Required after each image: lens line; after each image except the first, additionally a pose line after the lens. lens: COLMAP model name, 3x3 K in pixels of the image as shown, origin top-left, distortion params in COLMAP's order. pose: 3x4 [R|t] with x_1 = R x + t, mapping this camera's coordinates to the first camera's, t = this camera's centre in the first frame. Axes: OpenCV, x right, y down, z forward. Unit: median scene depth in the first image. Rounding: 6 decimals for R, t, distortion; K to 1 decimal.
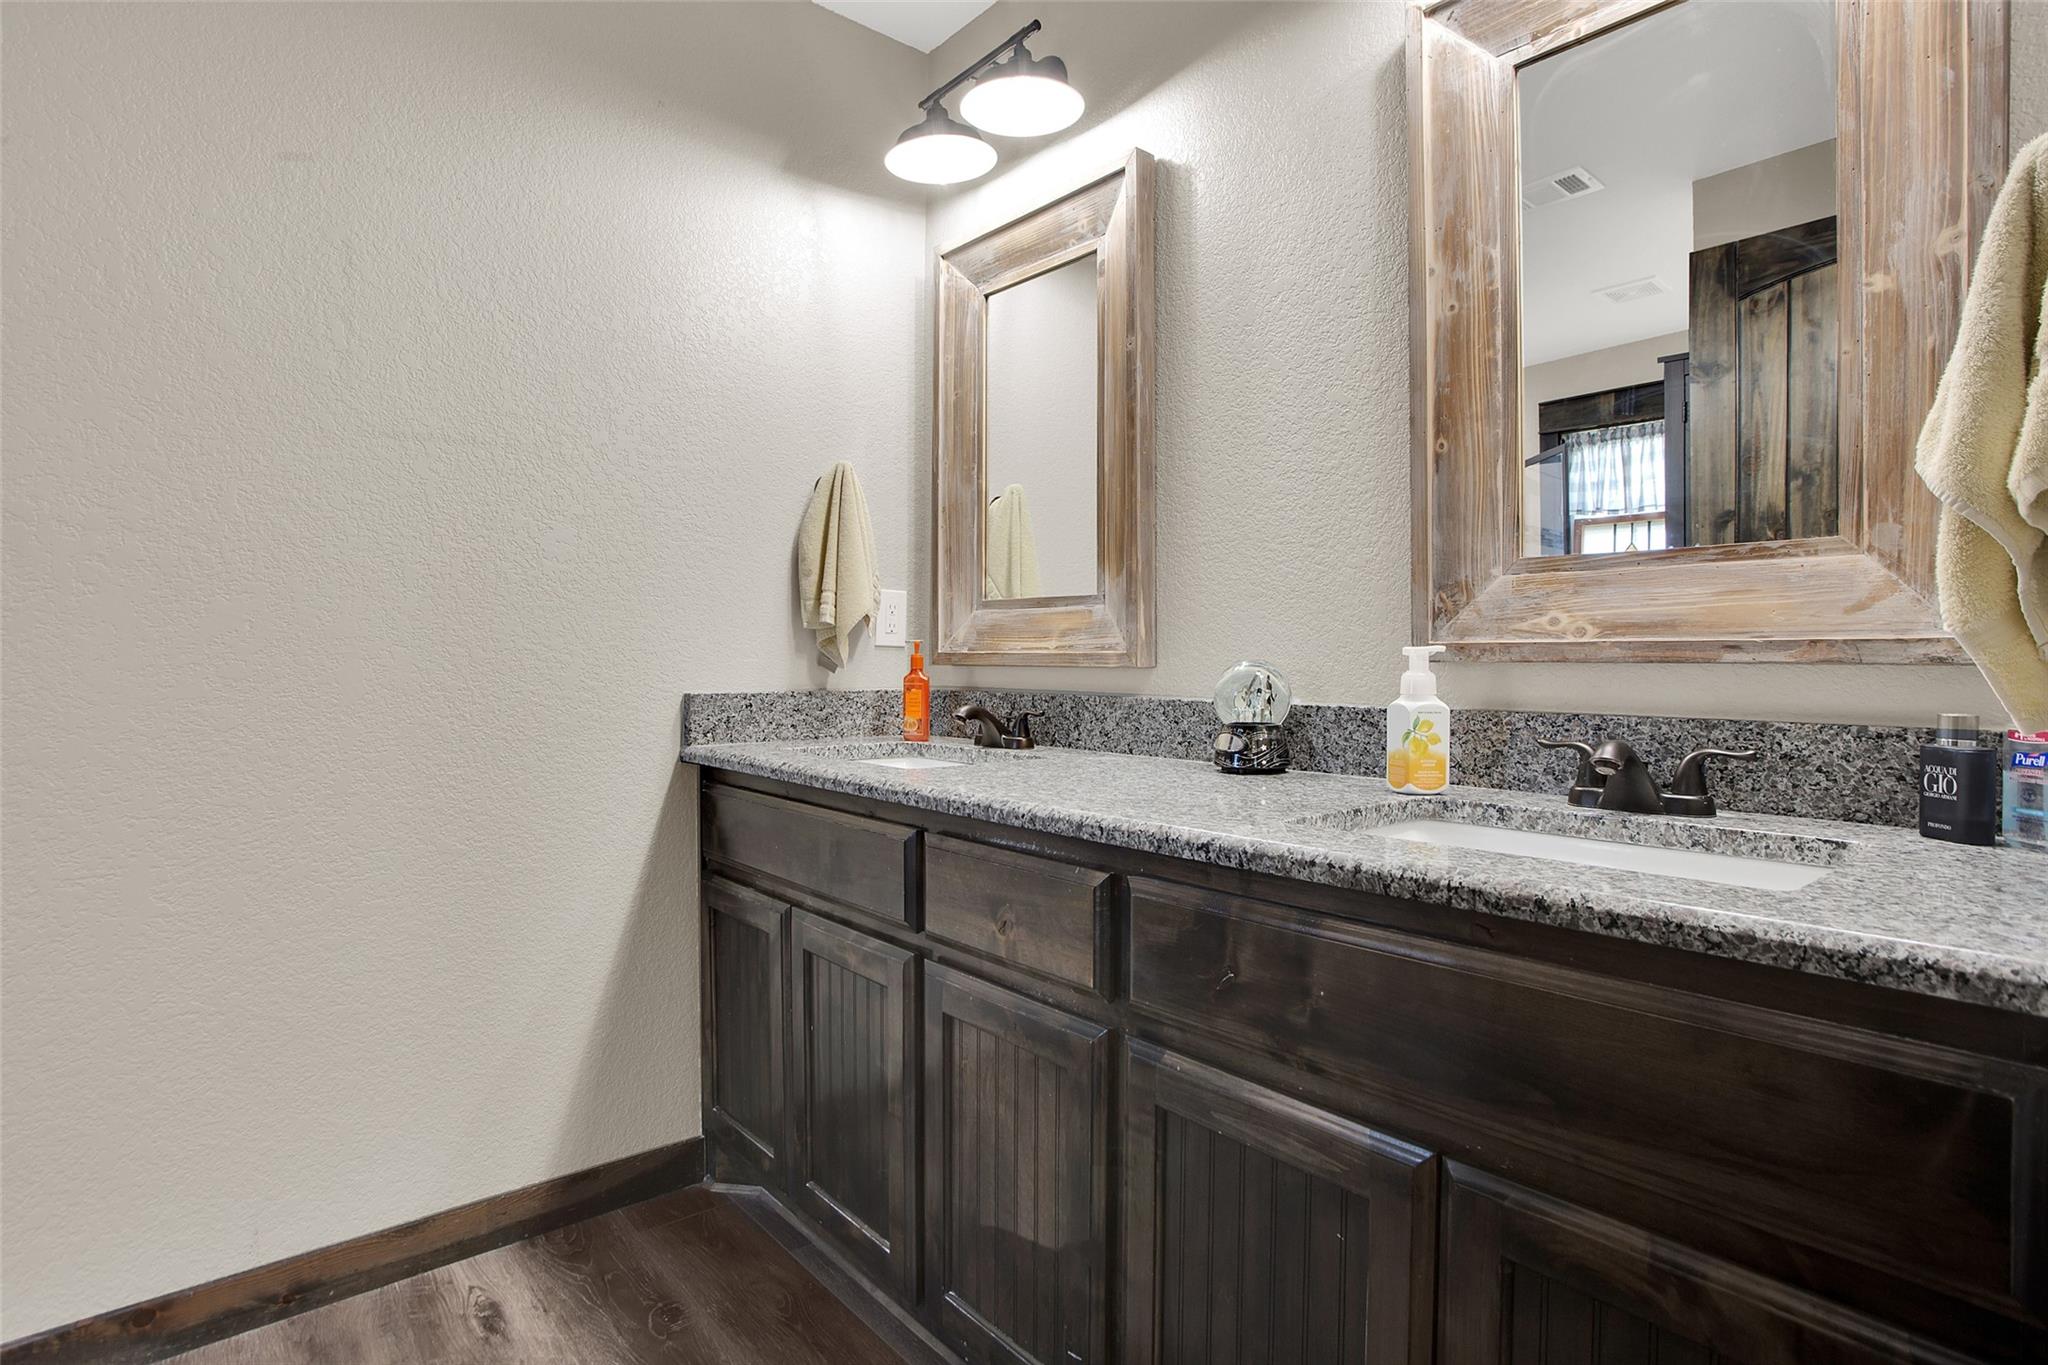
lens RADIAL K [[1040.6, 0, 1044.2], [0, 1040.6, 671.8], [0, 0, 1]] dist [-0.058652, 0.018516]
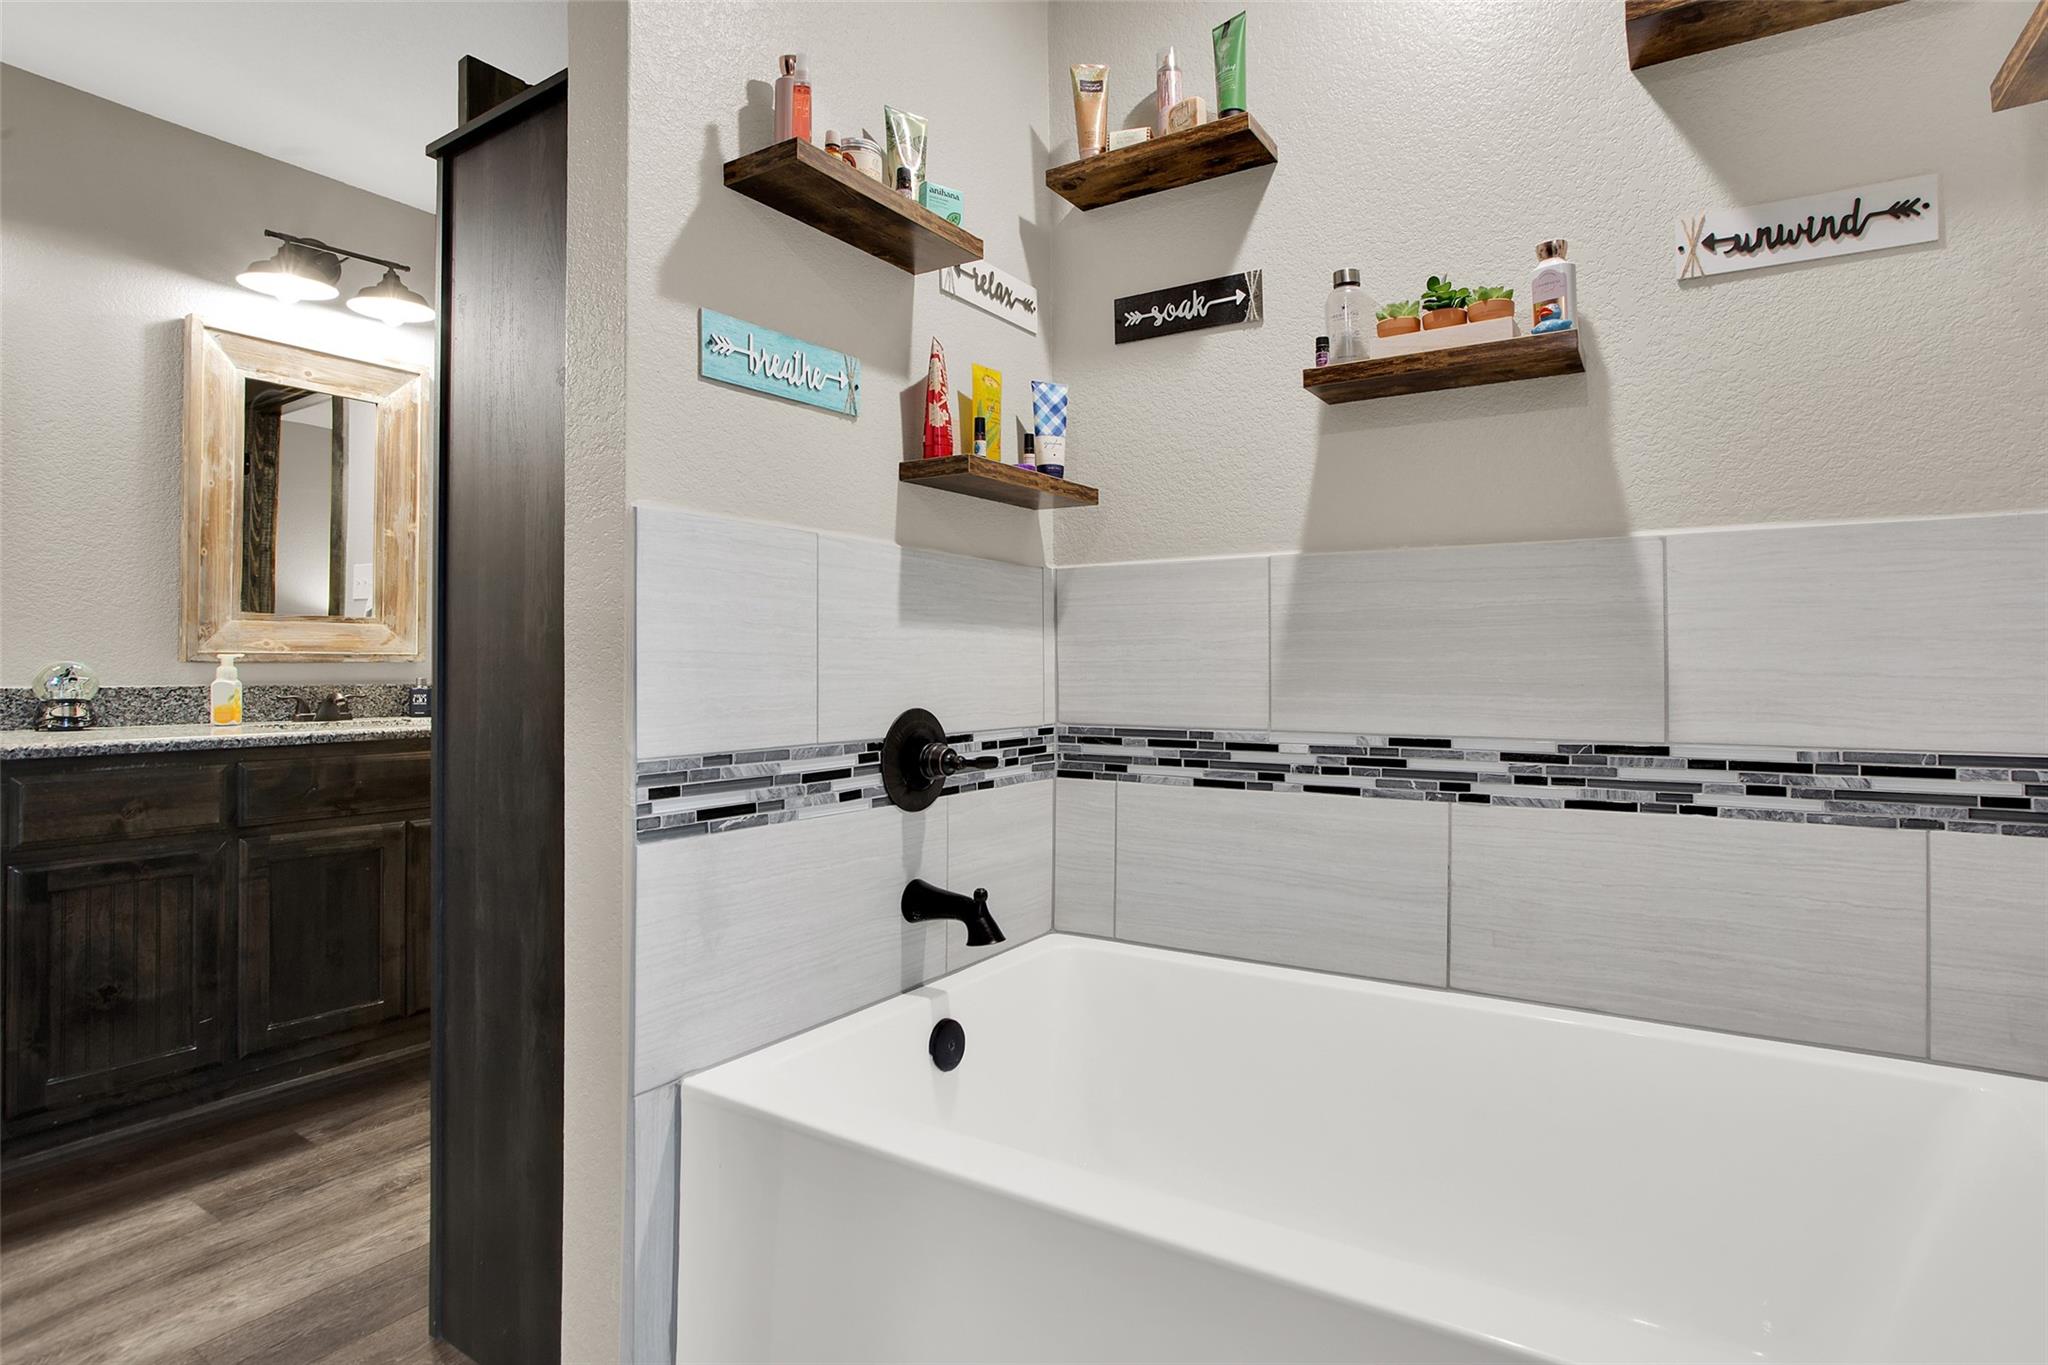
lens RADIAL K [[1040.6, 0, 1044.2], [0, 1040.6, 671.8], [0, 0, 1]] dist [-0.058652, 0.018516]
pose [[-0.284368, -0.009481, 0.958668, -1.961699], [0.003363, 0.999935, 0.010886, -0.005487], [-0.958709, 0.006320, -0.284318, 0.008194]]
